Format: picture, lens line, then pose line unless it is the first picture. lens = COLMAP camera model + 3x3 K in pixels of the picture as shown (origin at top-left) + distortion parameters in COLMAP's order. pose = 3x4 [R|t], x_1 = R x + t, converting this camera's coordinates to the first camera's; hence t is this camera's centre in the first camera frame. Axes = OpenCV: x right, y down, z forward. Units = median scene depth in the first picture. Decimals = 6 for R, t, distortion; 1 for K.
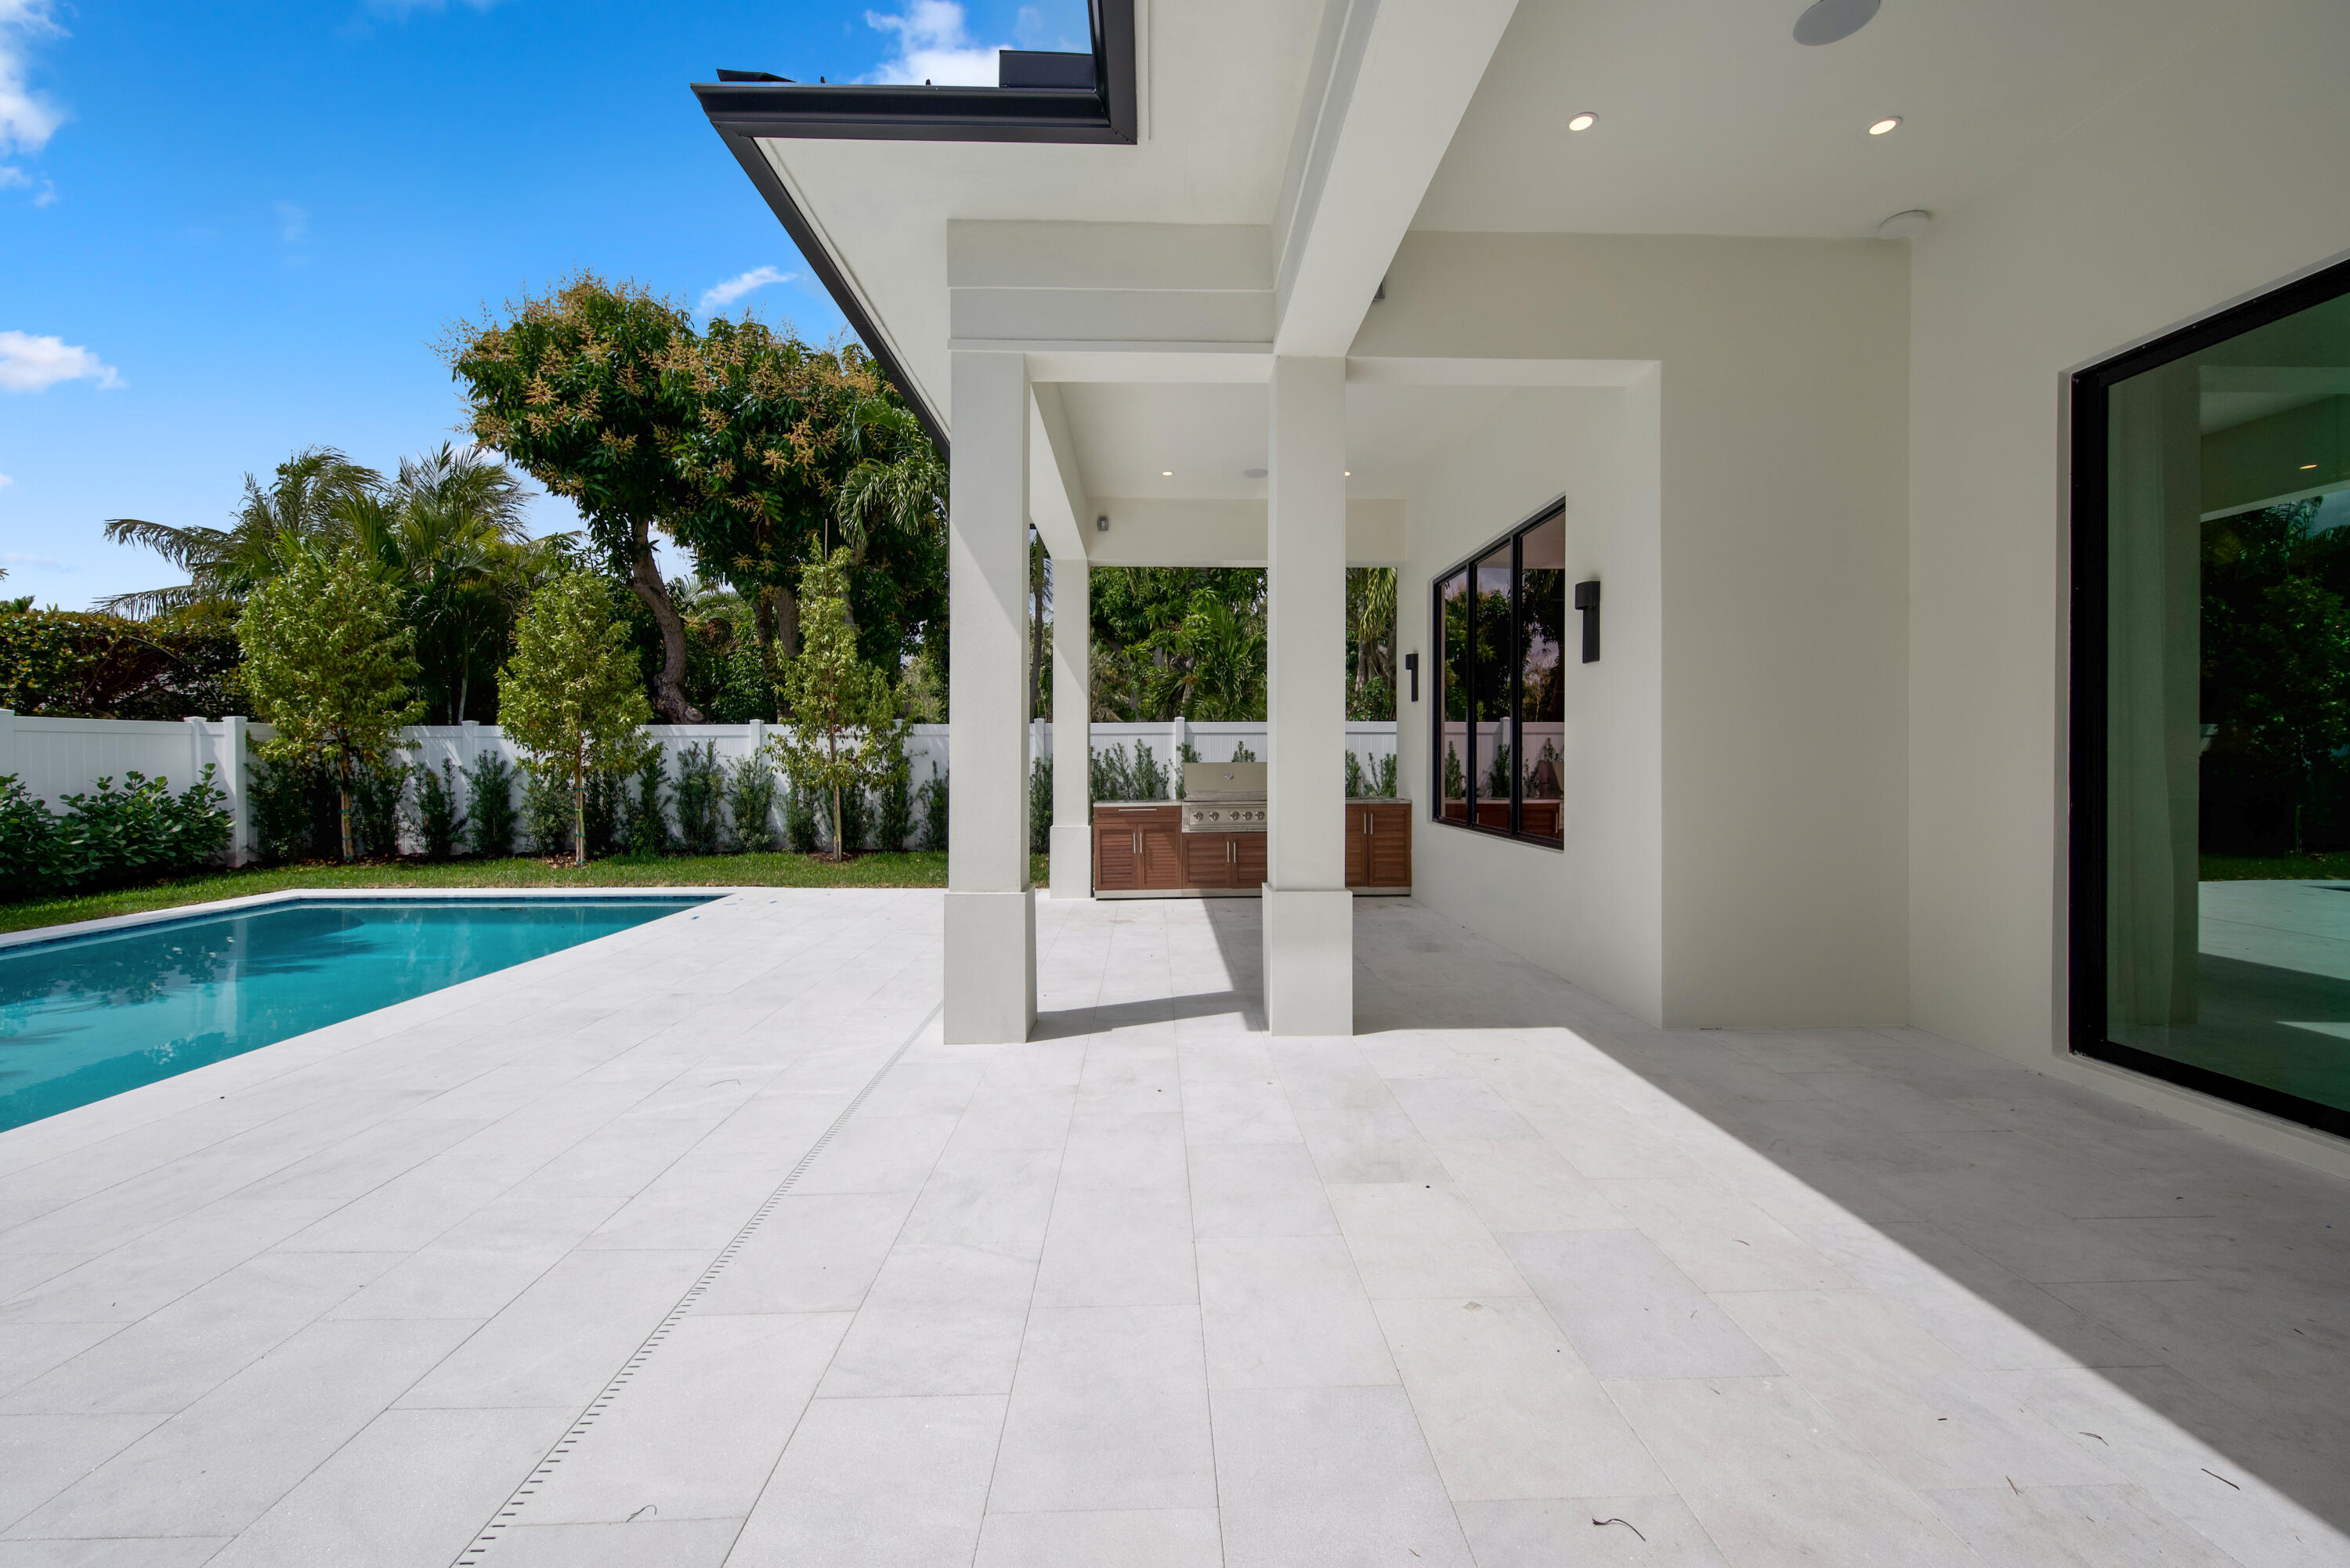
lens RADIAL K [[911.8, 0, 1182.4], [0, 911.8, 768.7], [0, 0, 1]] dist [0.003646, 0.000063]
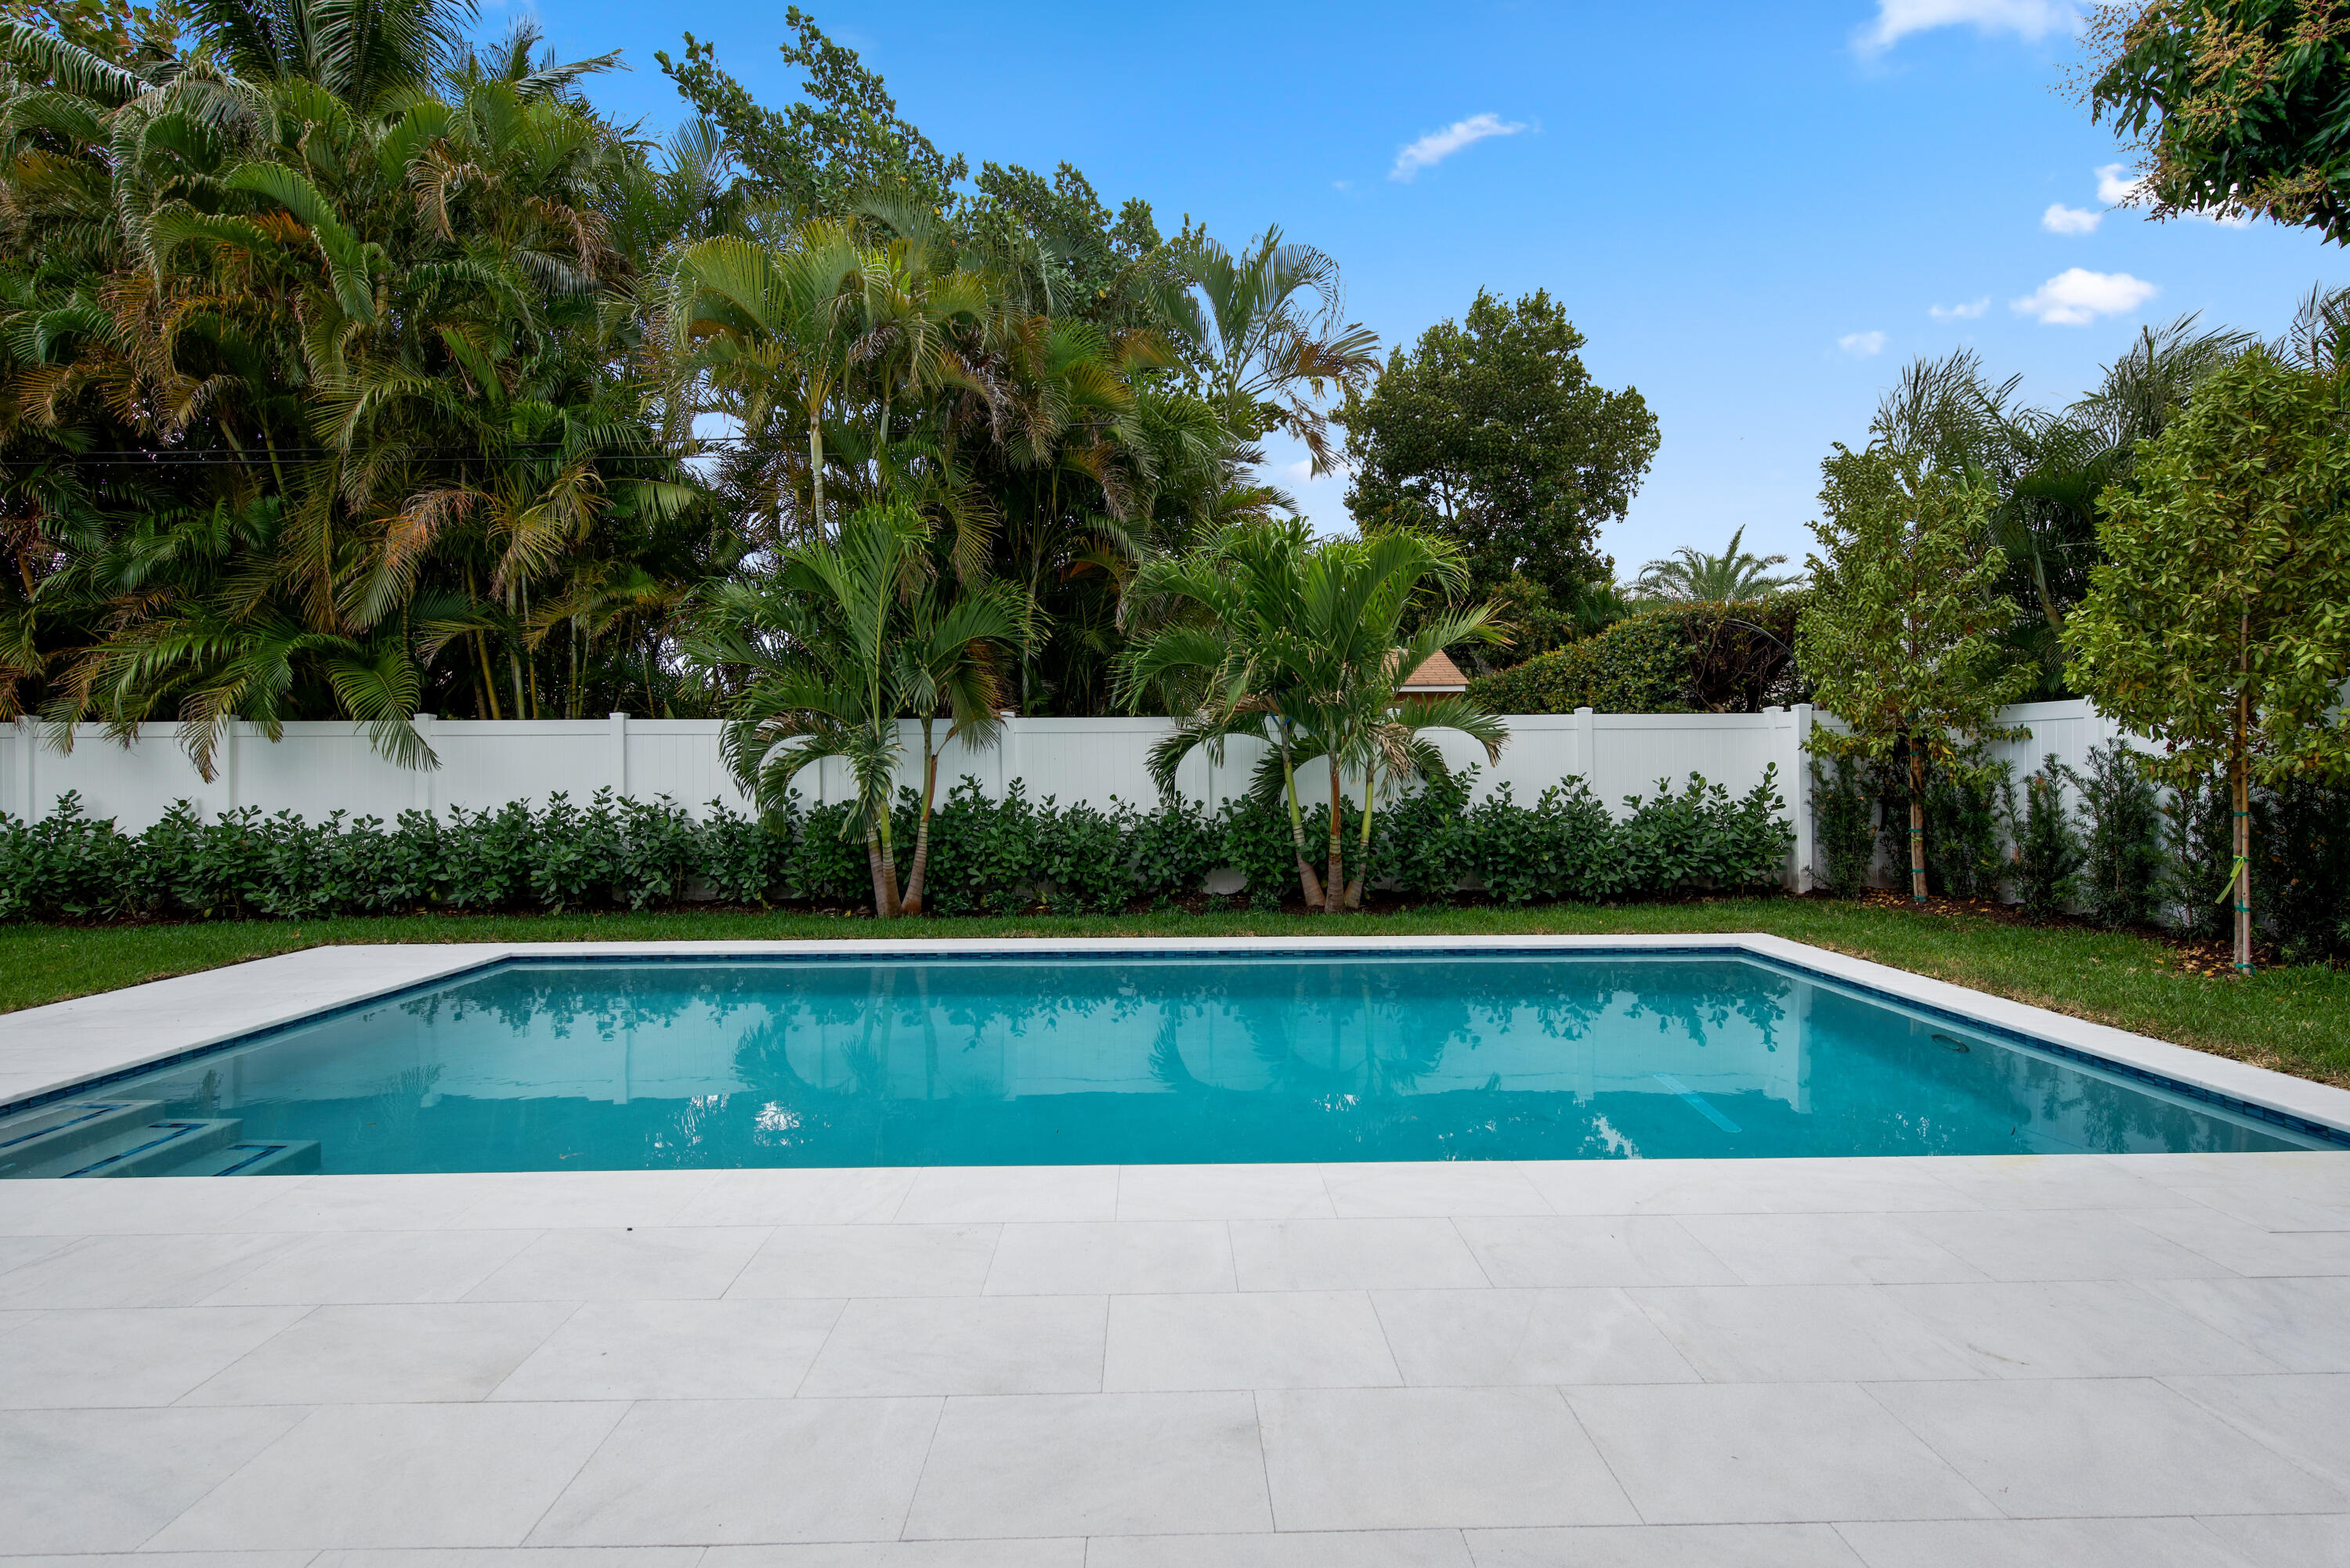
lens RADIAL K [[1099.3, 0, 1174.3], [0, 1099.3, 786.3], [0, 0, 1]] dist [0.004160, 0.000009]
pose [[-0.003341, 0.014491, -0.999889, -0.076729], [-0.007327, 0.999868, 0.014515, 0.004822], [0.999968, 0.007375, -0.003234, 0.470017]]
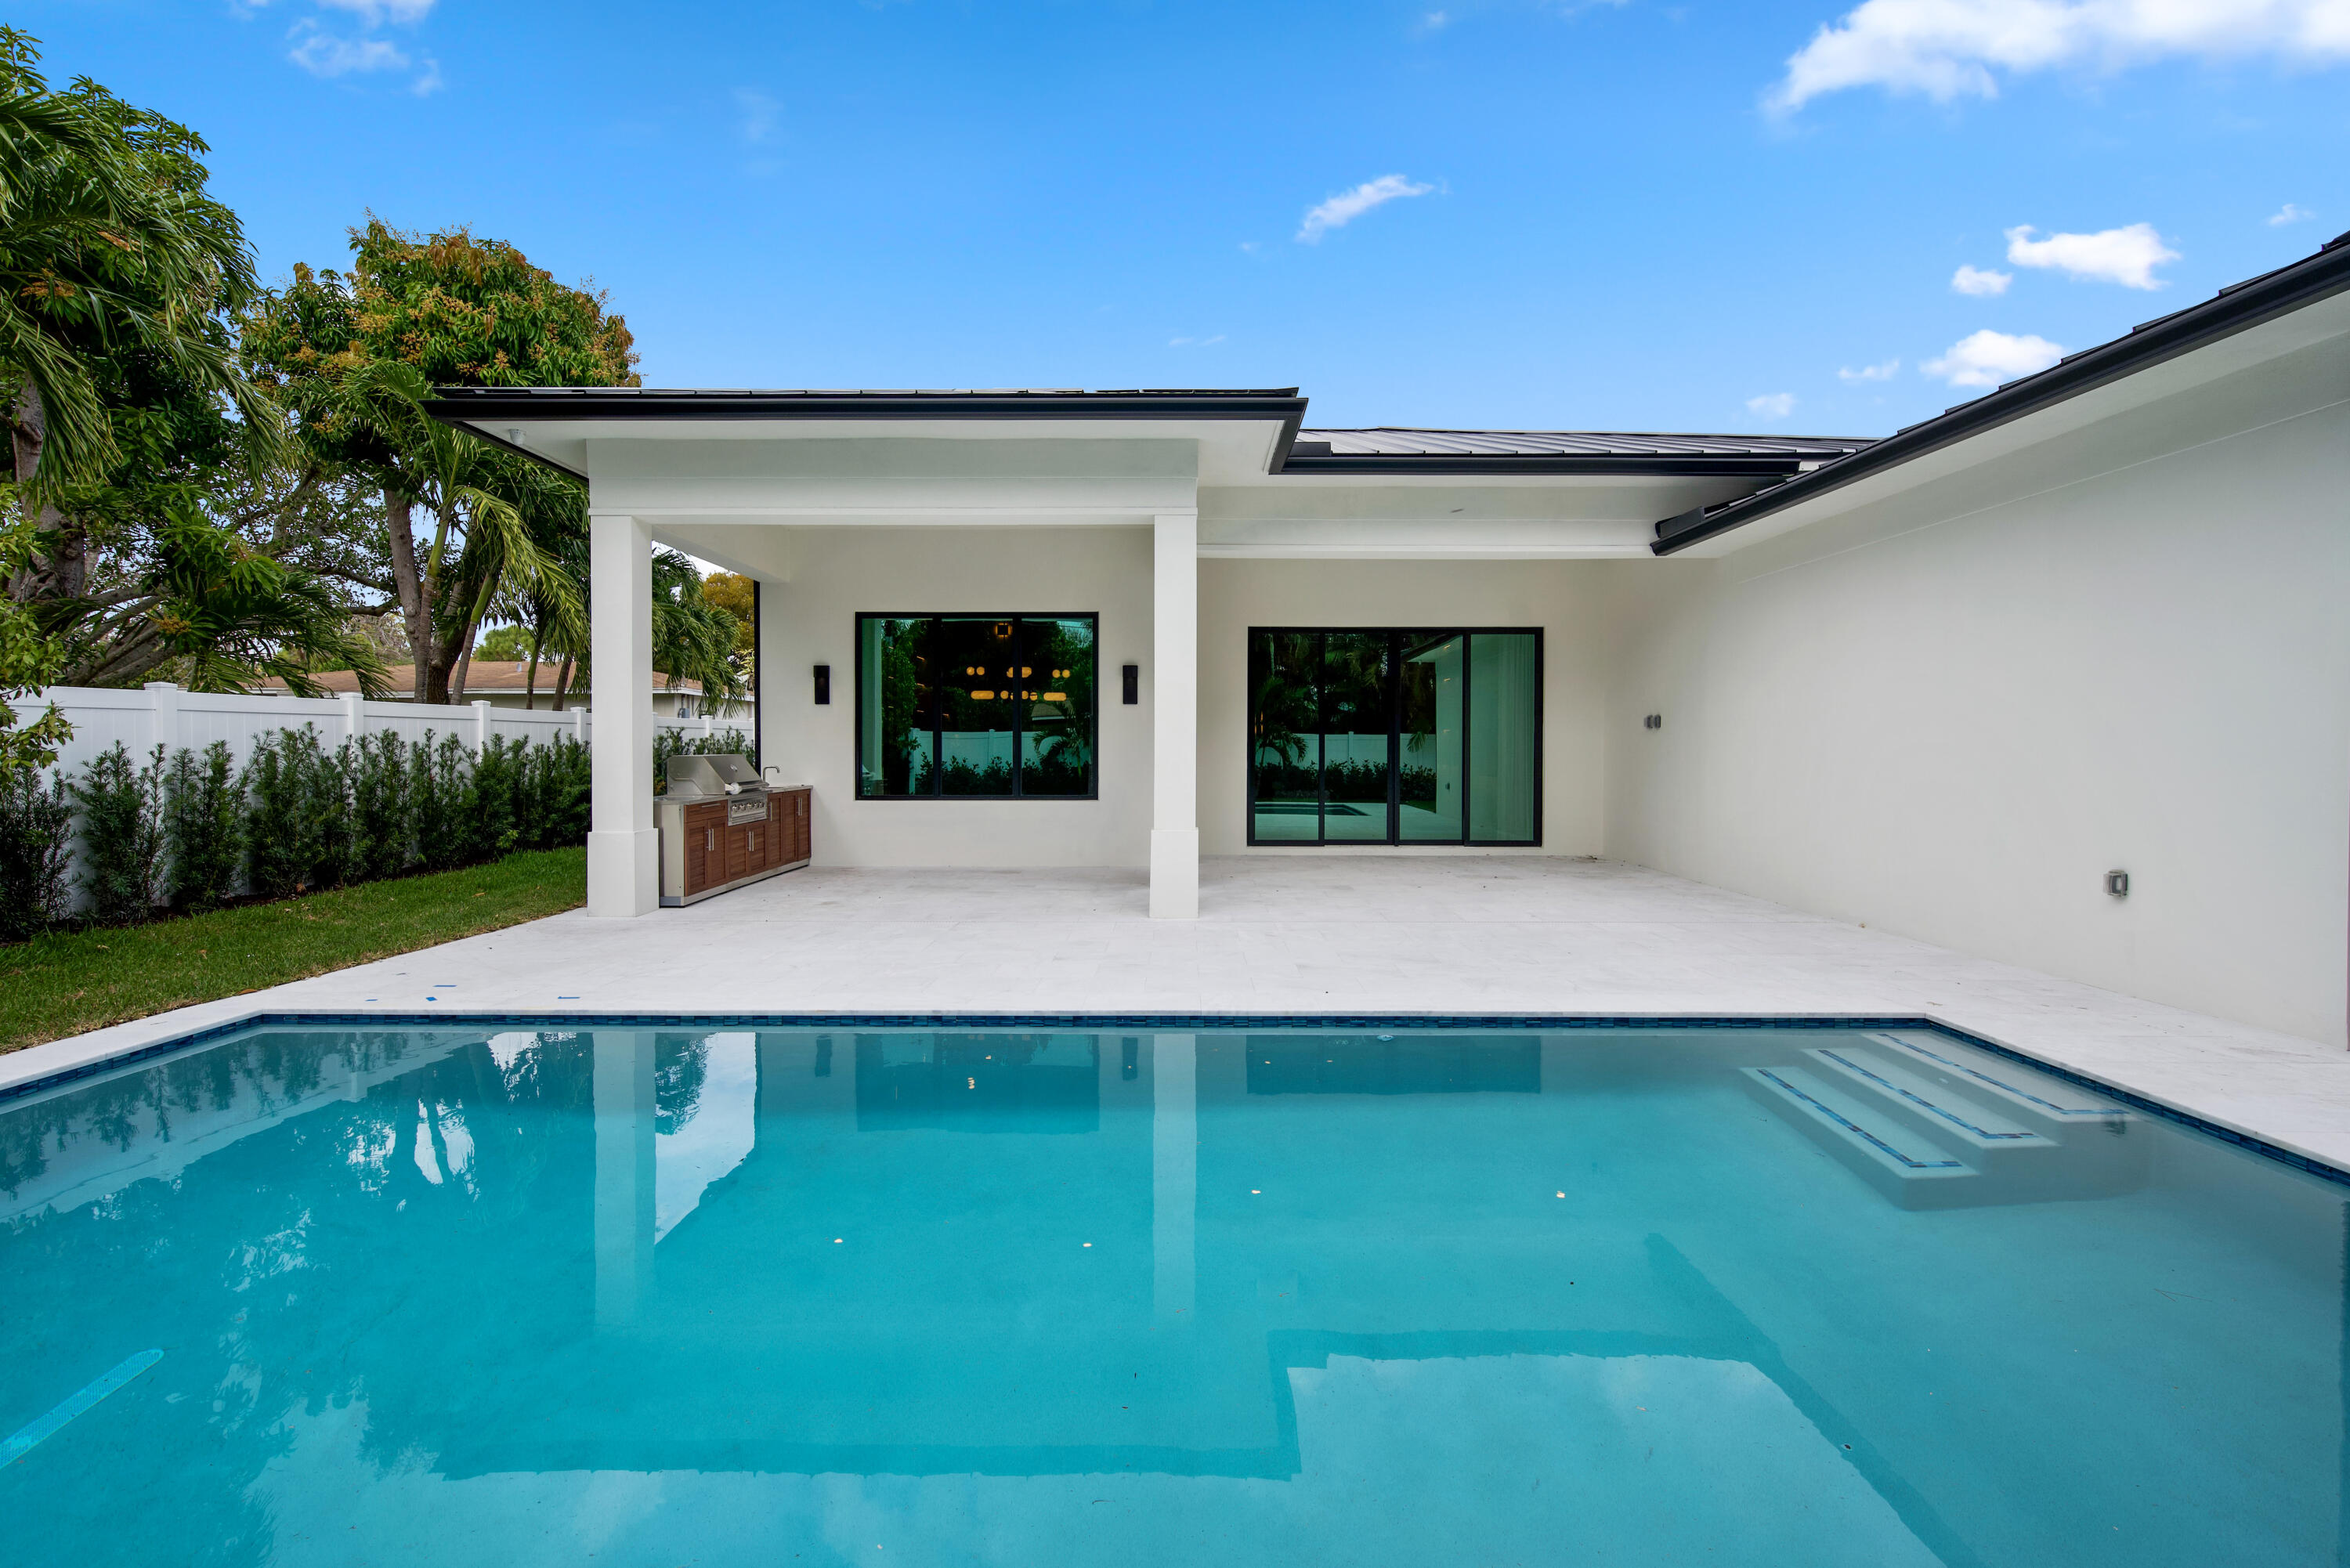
lens RADIAL K [[1034.5, 0, 1199.3], [0, 1034.5, 767.4], [0, 0, 1]] dist [-0.012296, 0.000192]
pose [[0.019078, -0.023294, 0.999547, -0.934576], [0.011945, 0.999663, 0.023069, -0.011130], [-0.999747, 0.011500, 0.019350, 0.388007]]
